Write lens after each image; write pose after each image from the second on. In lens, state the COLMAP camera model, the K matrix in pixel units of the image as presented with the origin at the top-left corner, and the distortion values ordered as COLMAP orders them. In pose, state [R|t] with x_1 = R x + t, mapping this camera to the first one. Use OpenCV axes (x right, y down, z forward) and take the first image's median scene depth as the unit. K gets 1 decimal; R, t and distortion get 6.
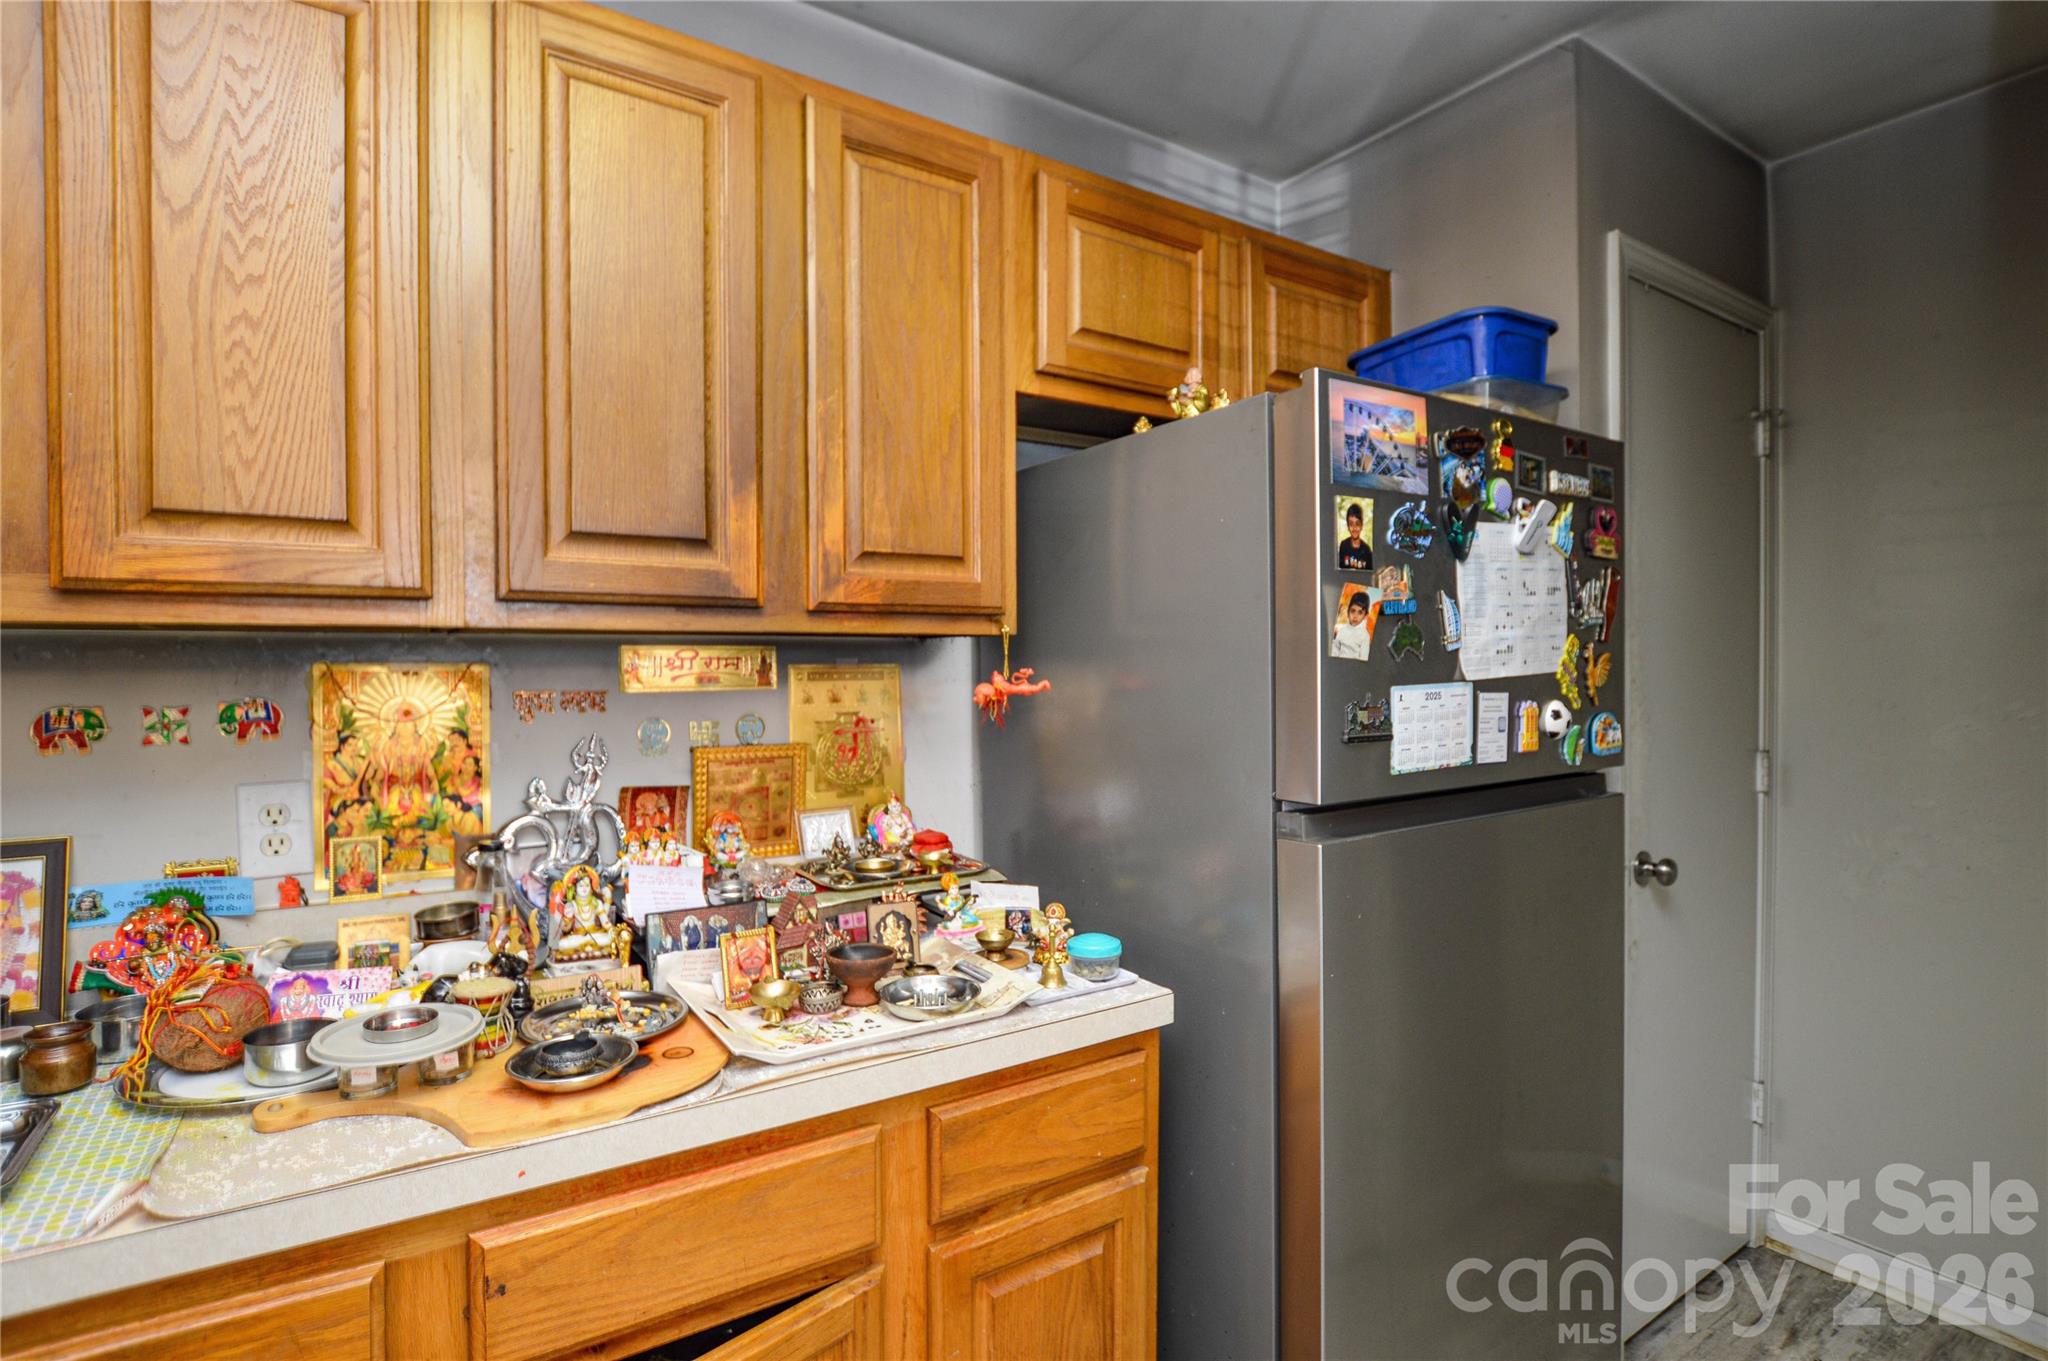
lens RADIAL K [[1006.1, 0, 1021.4], [0, 1006.1, 679.2], [0, 0, 1]] dist [-0.025074, 0.001358]
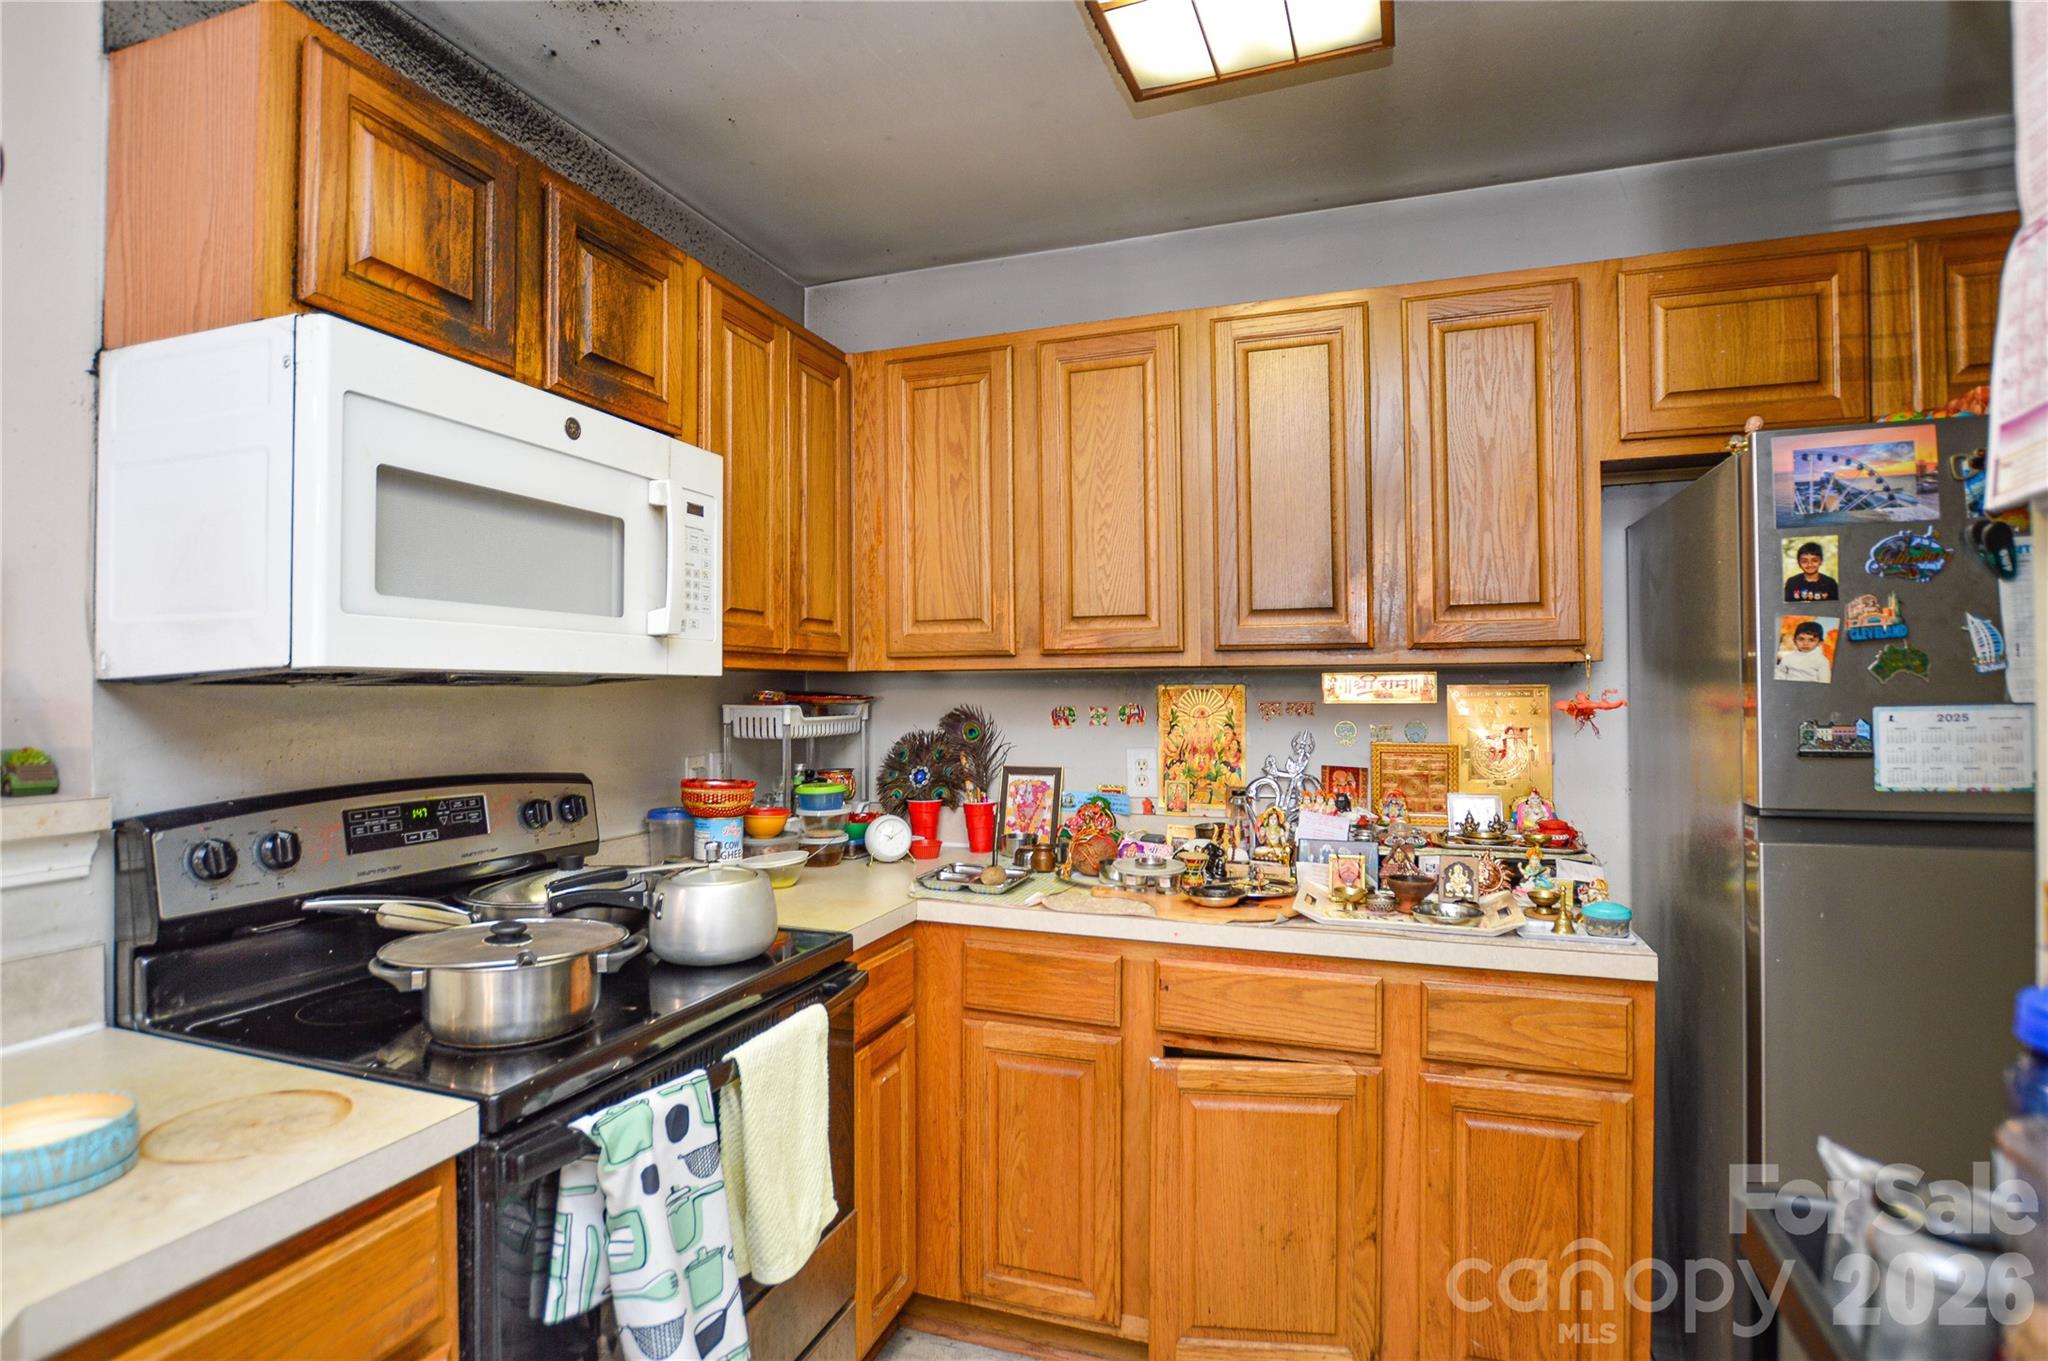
lens RADIAL K [[1006.0, 0, 1011.3], [0, 1006.0, 678.4], [0, 0, 1]] dist [-0.027661, 0.001175]
pose [[0.591749, -0.005101, -0.806106, 0.670067], [-0.007339, 0.999904, -0.011715, -0.004271], [0.806089, 0.012848, 0.591655, -0.352606]]
